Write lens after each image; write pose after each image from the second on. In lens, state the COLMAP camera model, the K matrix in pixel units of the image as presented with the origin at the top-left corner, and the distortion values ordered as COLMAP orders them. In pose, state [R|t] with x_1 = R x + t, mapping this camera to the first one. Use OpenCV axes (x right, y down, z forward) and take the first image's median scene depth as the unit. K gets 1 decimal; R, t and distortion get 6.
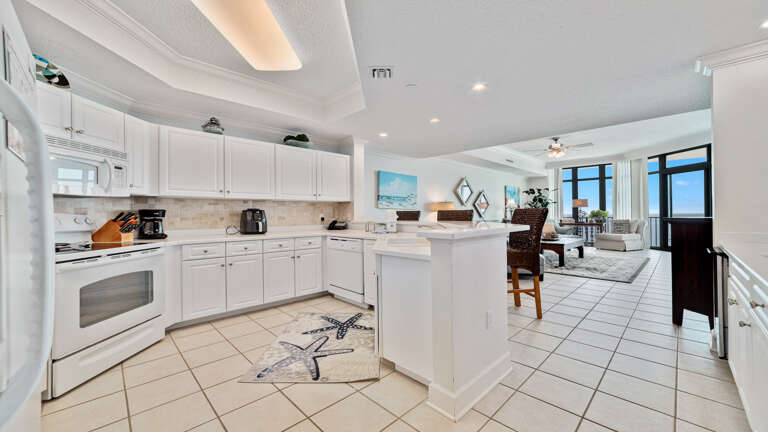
lens RADIAL K [[295.0, 0, 382.7], [0, 295.0, 214.4], [0, 0, 1]] dist [-0.017021, -0.000055]
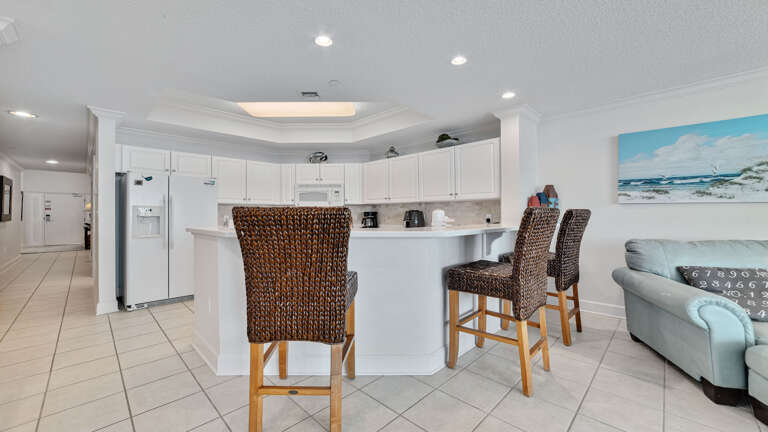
lens RADIAL K [[295.0, 0, 382.2], [0, 295.0, 213.2], [0, 0, 1]] dist [-0.017021, -0.000055]
pose [[0.016334, 0.010046, -0.999816, 0.796718], [0.006765, 0.999926, 0.010158, -0.018949], [0.999844, -0.006929, 0.016265, 0.852407]]
